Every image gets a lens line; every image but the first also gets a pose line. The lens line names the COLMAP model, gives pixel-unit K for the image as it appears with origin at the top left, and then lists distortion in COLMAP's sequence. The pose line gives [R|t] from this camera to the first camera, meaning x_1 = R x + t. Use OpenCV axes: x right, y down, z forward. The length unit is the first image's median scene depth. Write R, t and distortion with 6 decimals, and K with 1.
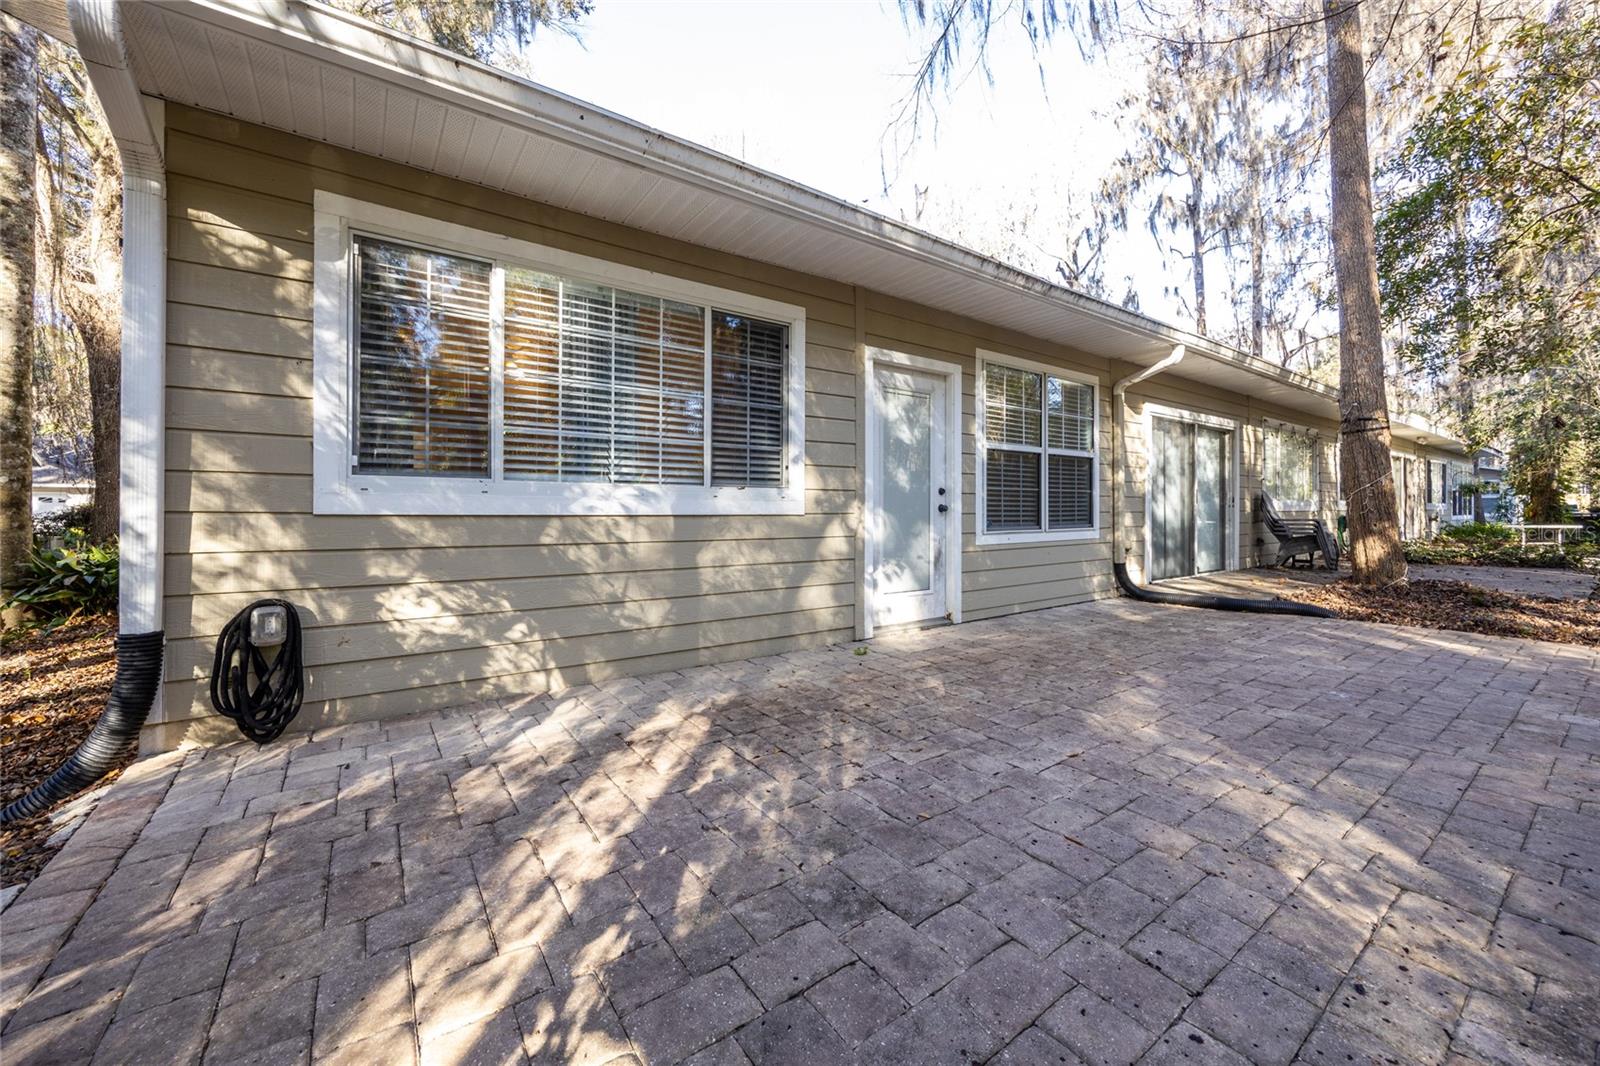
lens RADIAL K [[613.5, 0, 808.9], [0, 613.5, 511.7], [0, 0, 1]] dist [-0.000786, -0.000053]
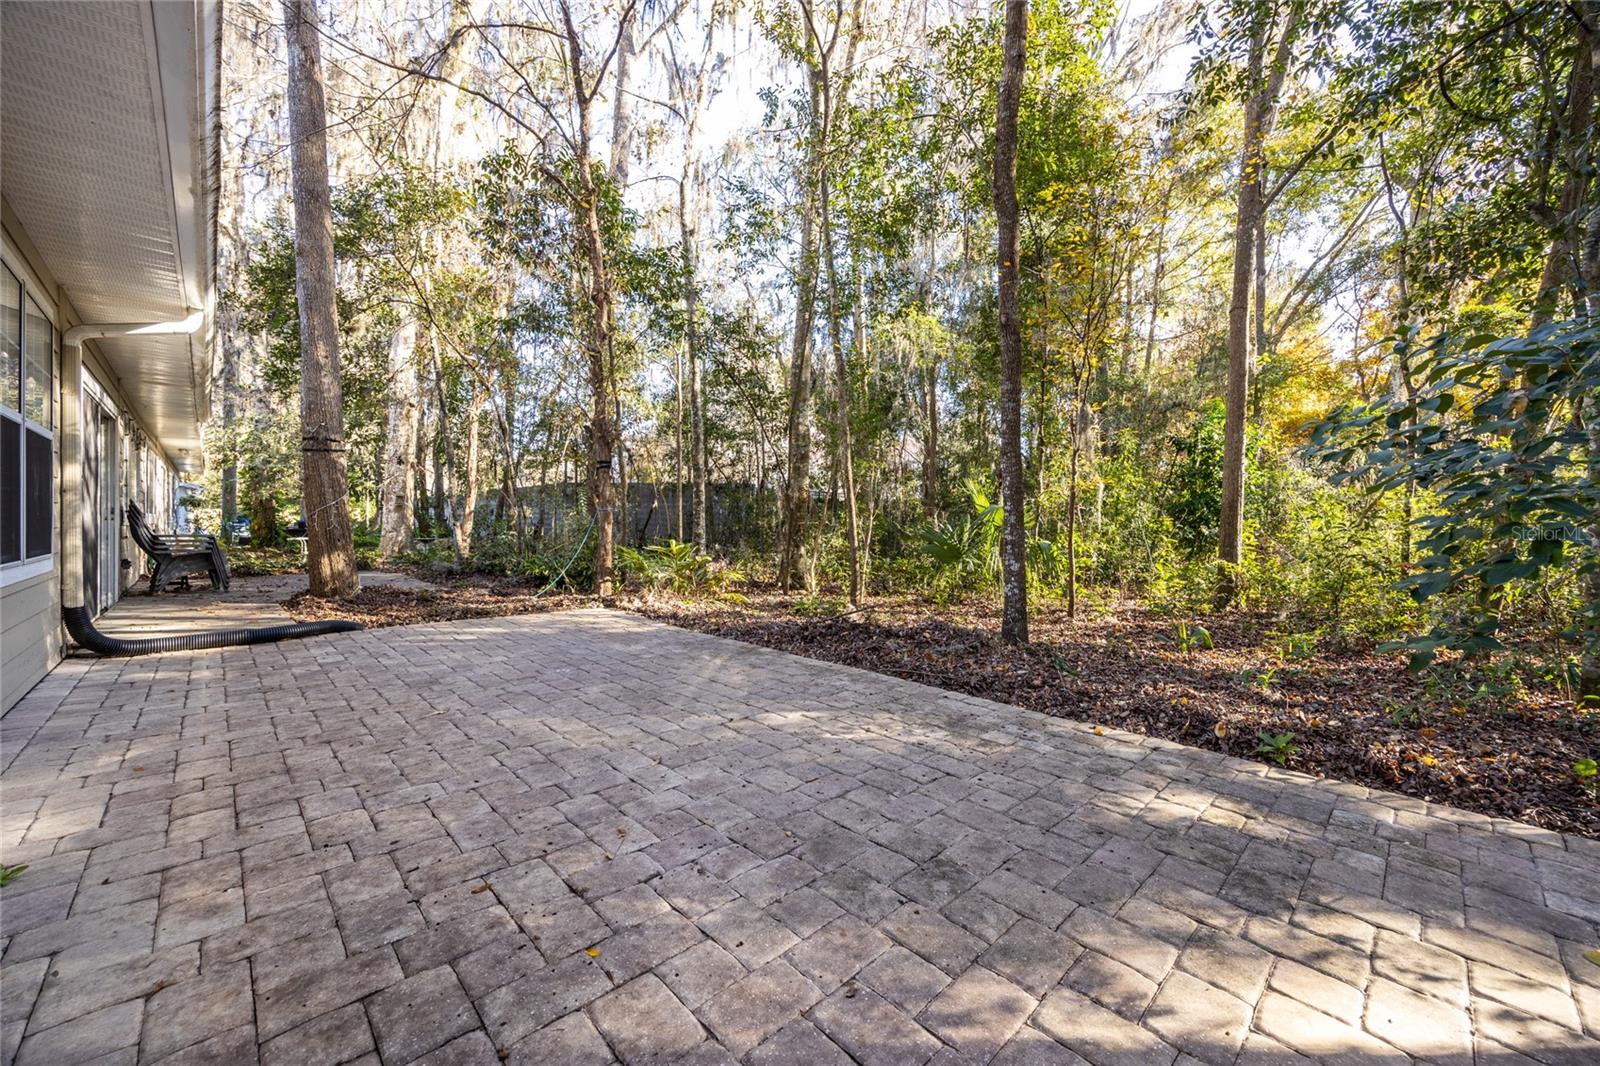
lens RADIAL K [[616.1, 0, 798.6], [0, 616.1, 521.7], [0, 0, 1]] dist [-0.000450, -0.000041]
pose [[-0.142306, 0.009880, 0.989773, -0.368998], [-0.007428, 0.999911, -0.011050, -0.006731], [-0.989795, -0.008925, -0.142220, 0.498119]]
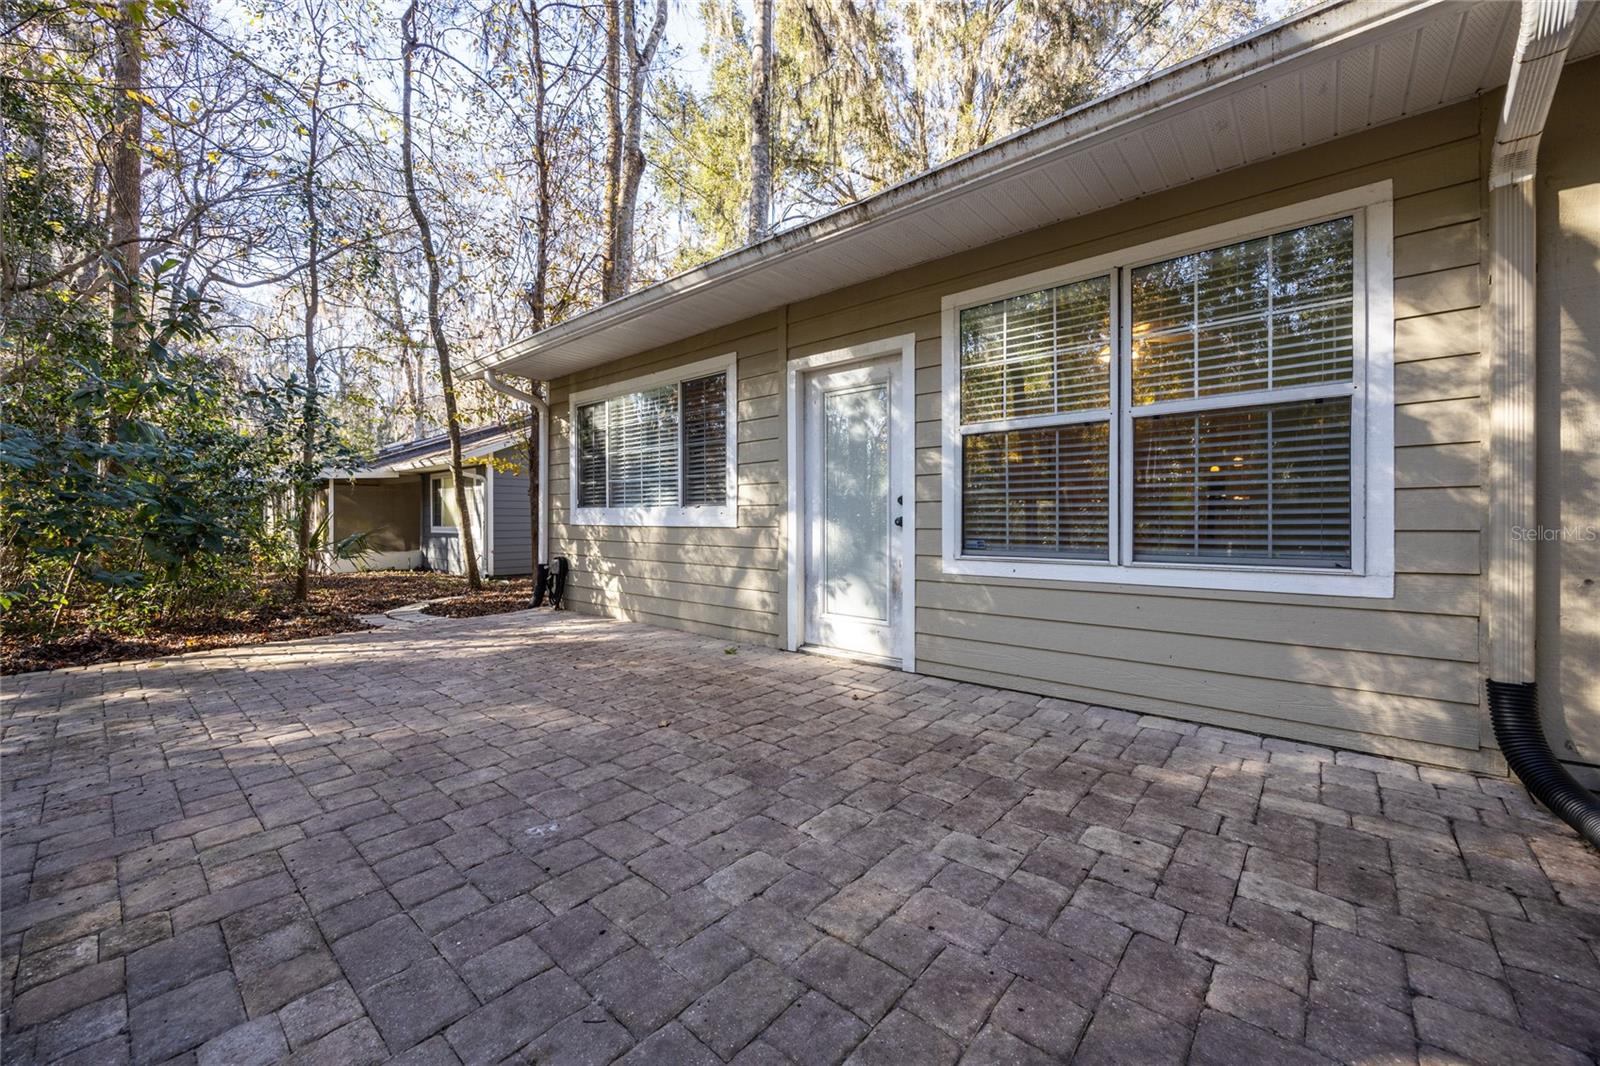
lens RADIAL K [[616.1, 0, 798.6], [0, 616.1, 521.7], [0, 0, 1]] dist [-0.000450, -0.000041]
pose [[0.231943, 0.008101, -0.972696, 1.123318], [0.005209, 0.999941, 0.009570, -0.015658], [0.972716, -0.007286, 0.231887, 0.804205]]
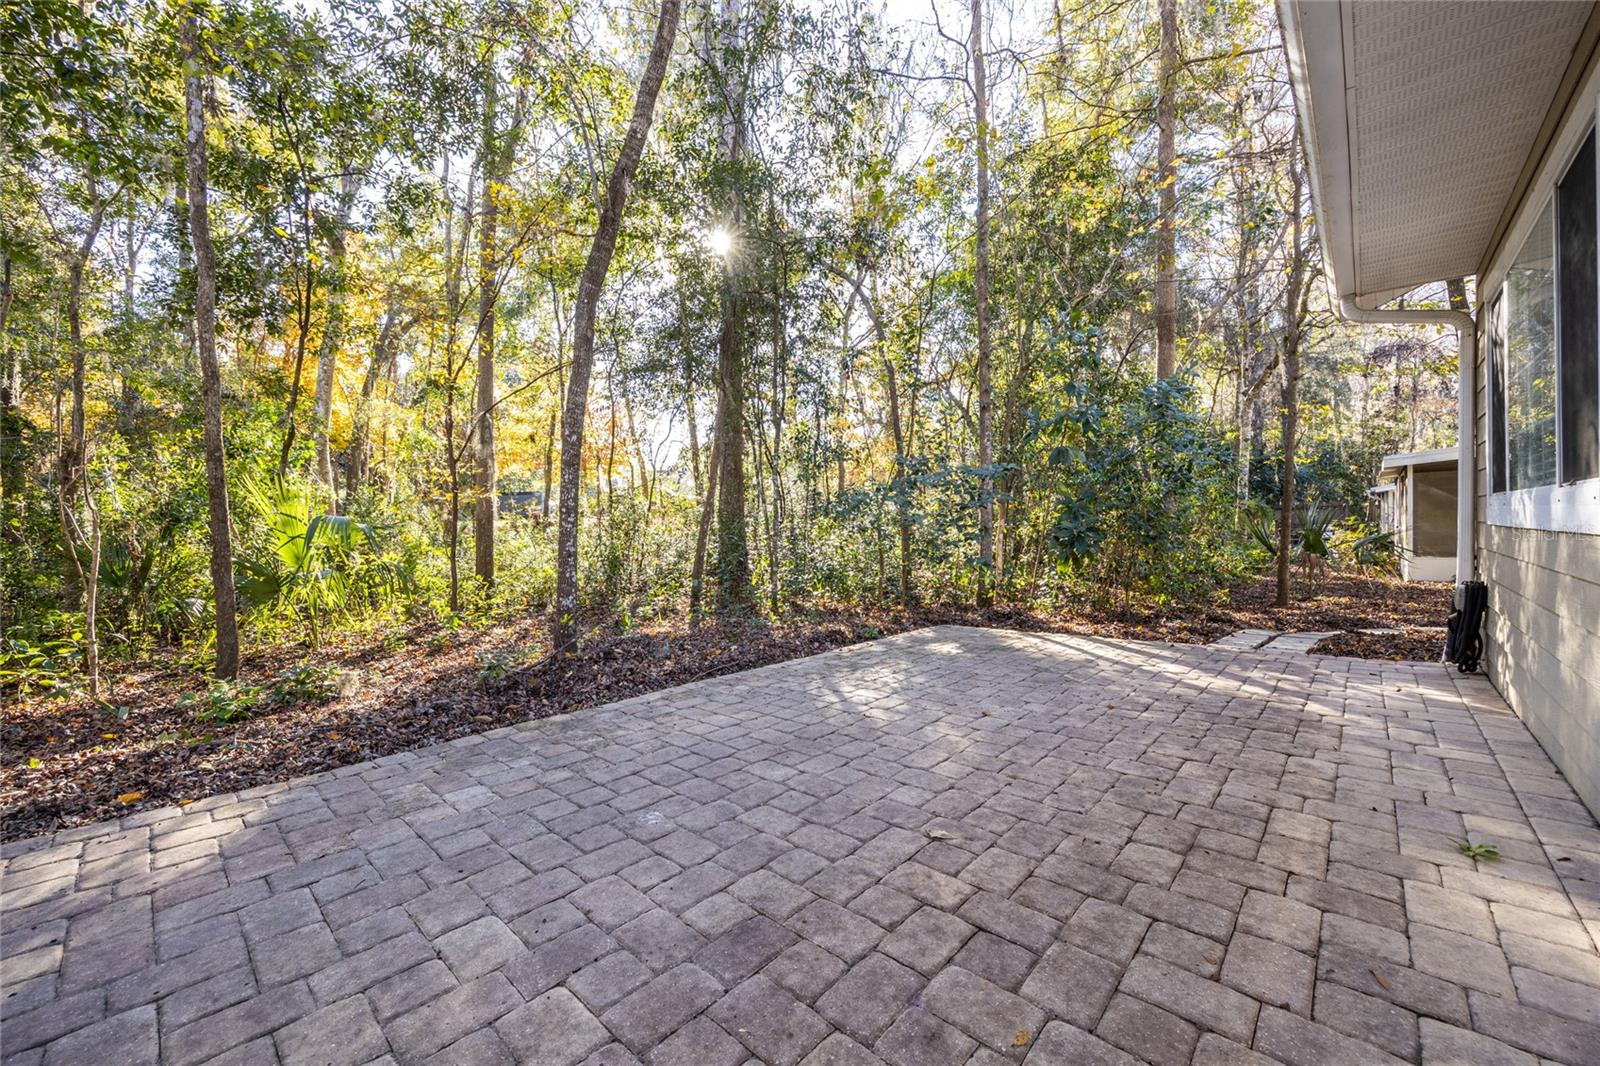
lens RADIAL K [[616.1, 0, 798.6], [0, 616.1, 521.7], [0, 0, 1]] dist [-0.000450, -0.000041]
pose [[-0.979227, 0.027378, -0.200912, 0.612796], [0.031342, 0.999371, -0.016575, -0.019251], [0.200332, -0.022527, -0.979469, 1.259662]]
